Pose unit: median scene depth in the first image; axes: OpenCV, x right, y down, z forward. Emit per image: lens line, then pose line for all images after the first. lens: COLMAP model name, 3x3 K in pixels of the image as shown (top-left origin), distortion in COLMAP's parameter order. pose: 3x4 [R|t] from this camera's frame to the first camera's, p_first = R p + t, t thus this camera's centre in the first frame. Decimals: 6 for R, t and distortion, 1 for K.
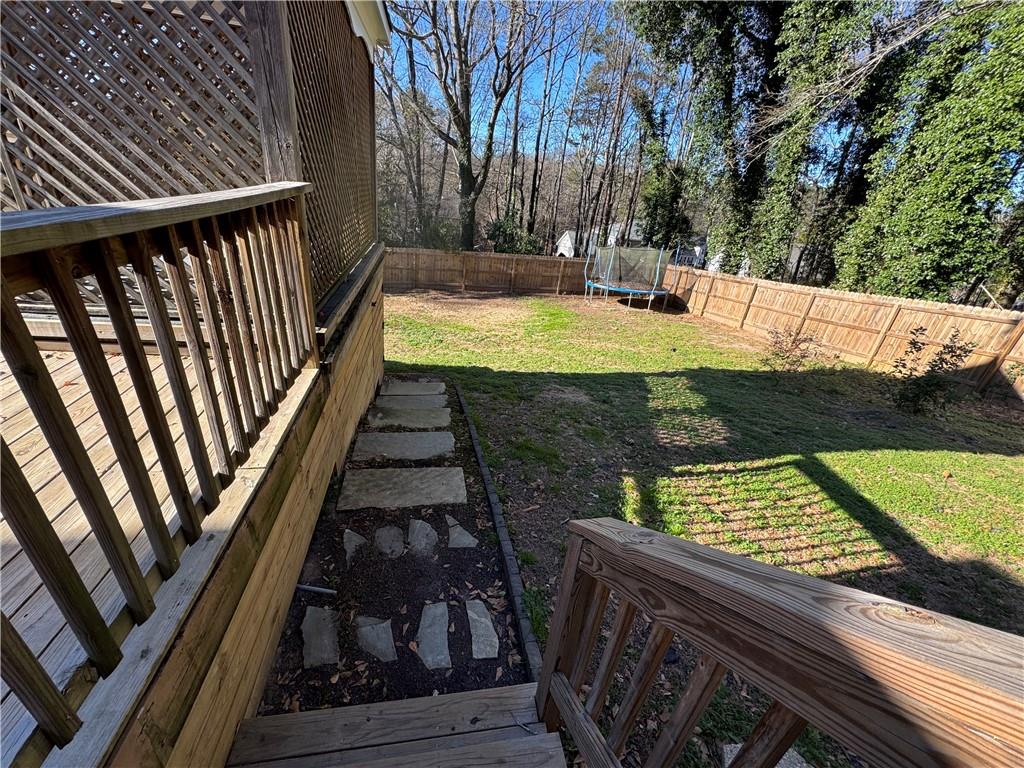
lens RADIAL K [[407.3, 0, 512.0], [0, 407.3, 384.0], [0, 0, 1]] dist [-0.003555, -0.000445]
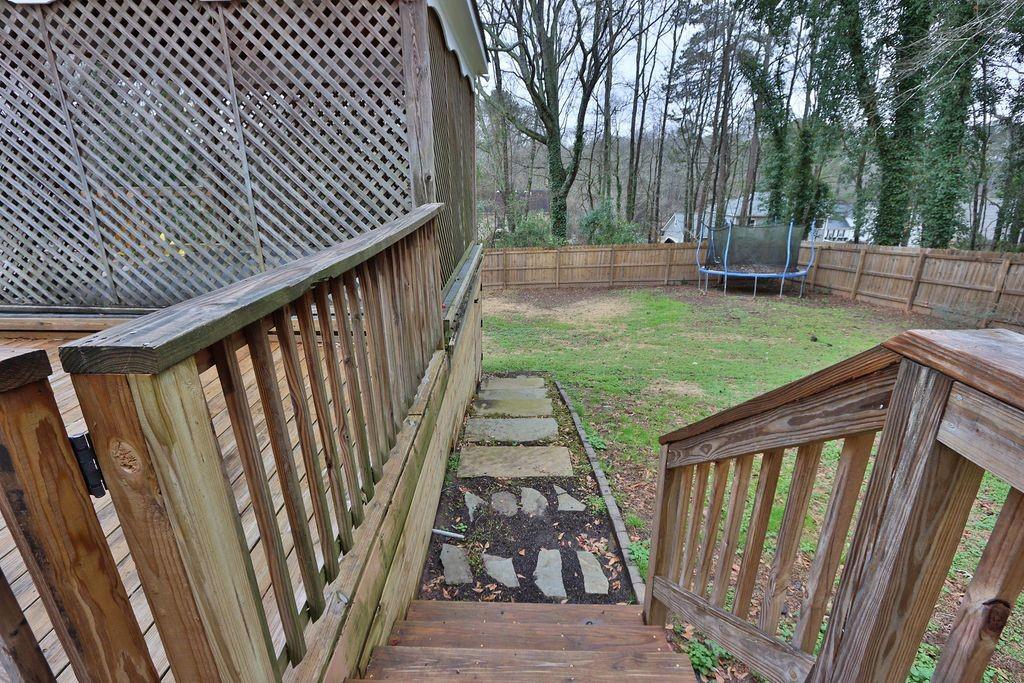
lens RADIAL K [[473.6, 0, 503.9], [0, 473.6, 334.3], [0, 0, 1]] dist [-0.014308, 0.001488]
pose [[0.972760, -0.047018, -0.226994, 0.005588], [0.016427, 0.990734, -0.134817, 0.056689], [0.231230, 0.127416, 0.964520, -0.160006]]
